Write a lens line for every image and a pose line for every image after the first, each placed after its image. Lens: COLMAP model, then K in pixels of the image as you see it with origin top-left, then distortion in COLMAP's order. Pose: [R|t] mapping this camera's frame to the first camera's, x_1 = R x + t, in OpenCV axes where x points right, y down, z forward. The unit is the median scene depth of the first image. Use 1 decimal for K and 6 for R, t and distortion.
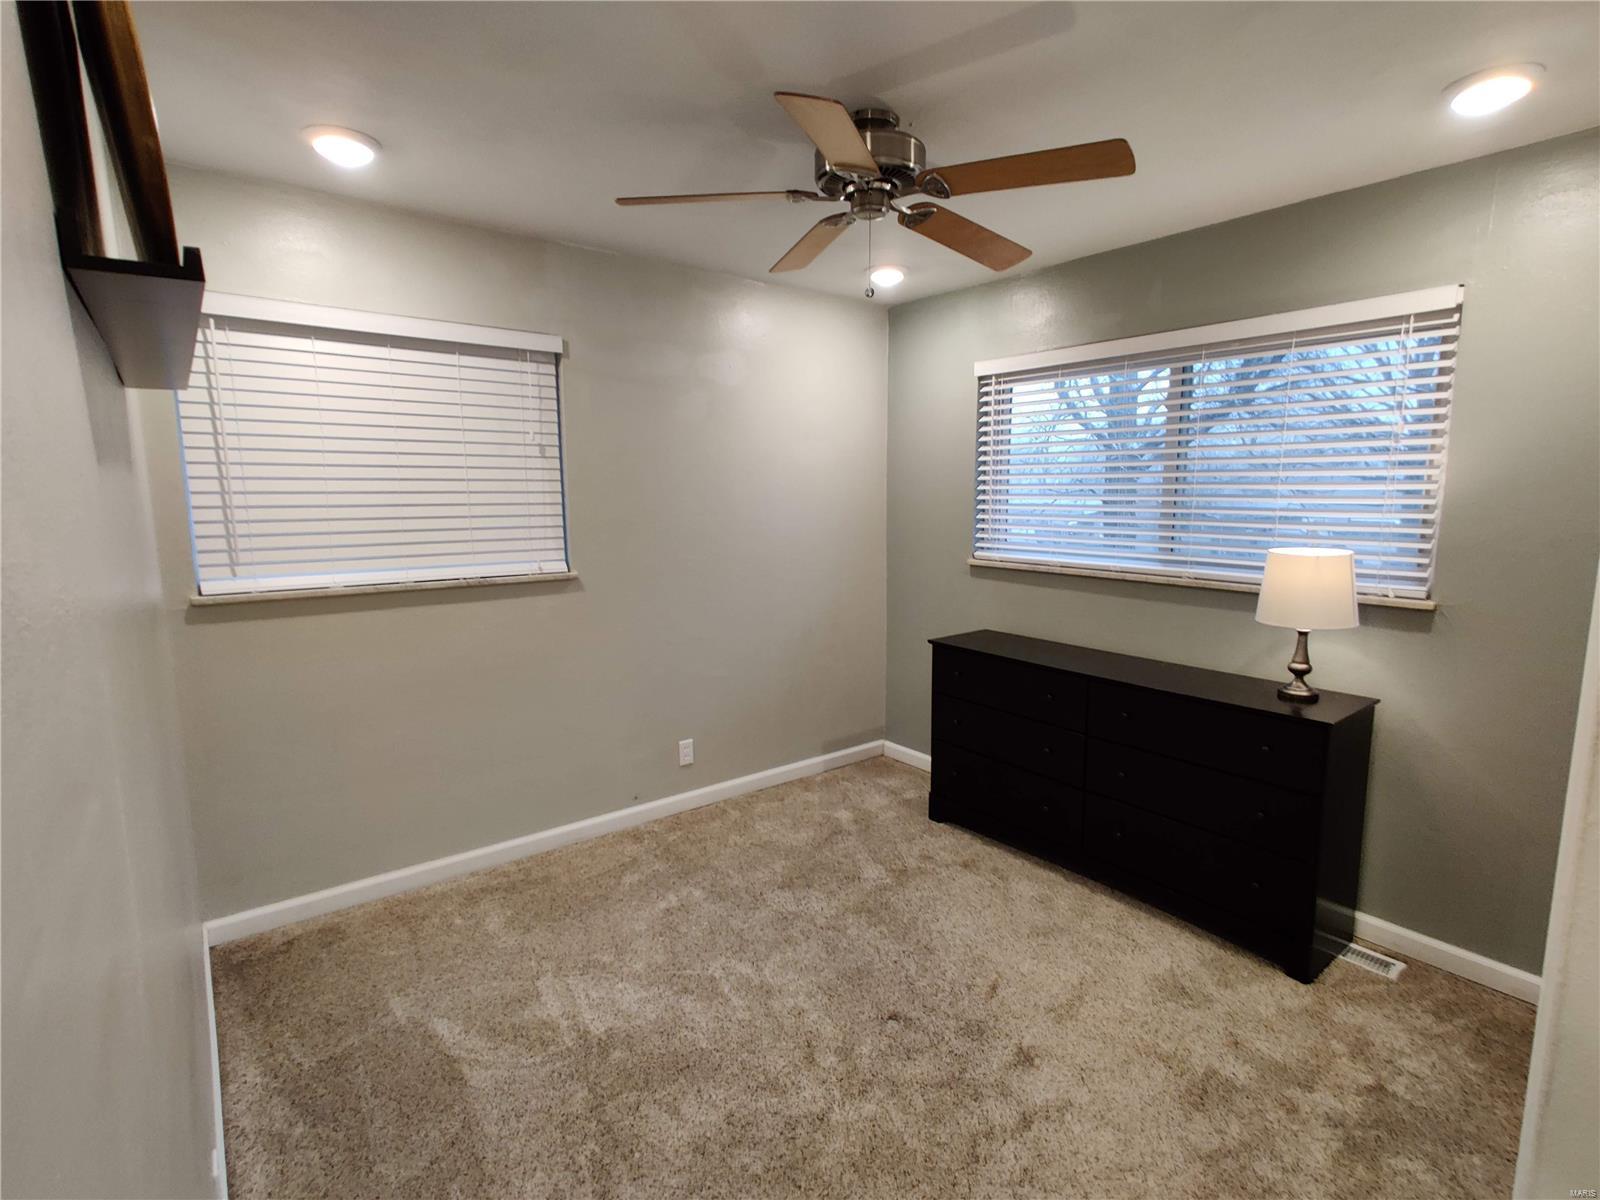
lens RADIAL K [[791.4, 0, 802.6], [0, 791.4, 610.0], [0, 0, 1]] dist [0.013603, -0.002460]
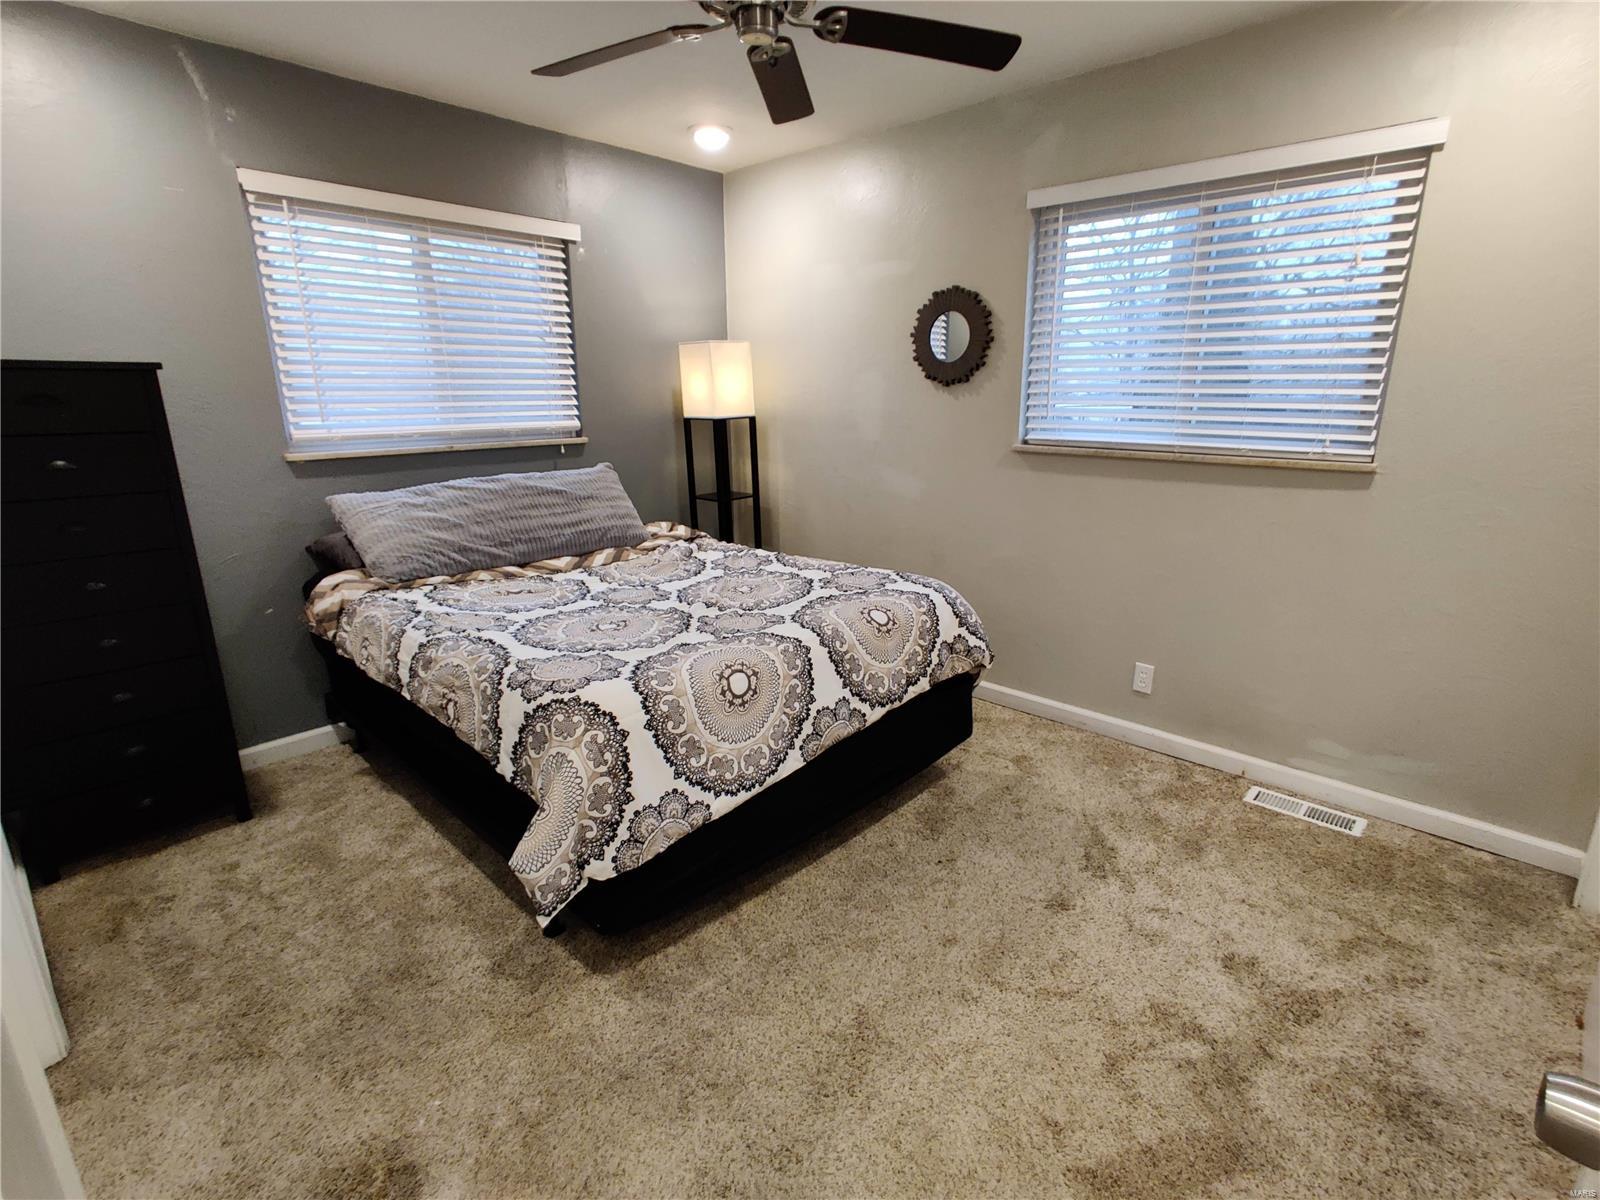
lens RADIAL K [[791.4, 0, 802.3], [0, 791.4, 603.8], [0, 0, 1]] dist [0.013603, -0.002460]
pose [[0.986623, -0.070061, 0.147194, -0.103982], [0.048339, 0.988061, 0.146282, -0.022343], [-0.155686, -0.137210, 0.978231, 0.139899]]
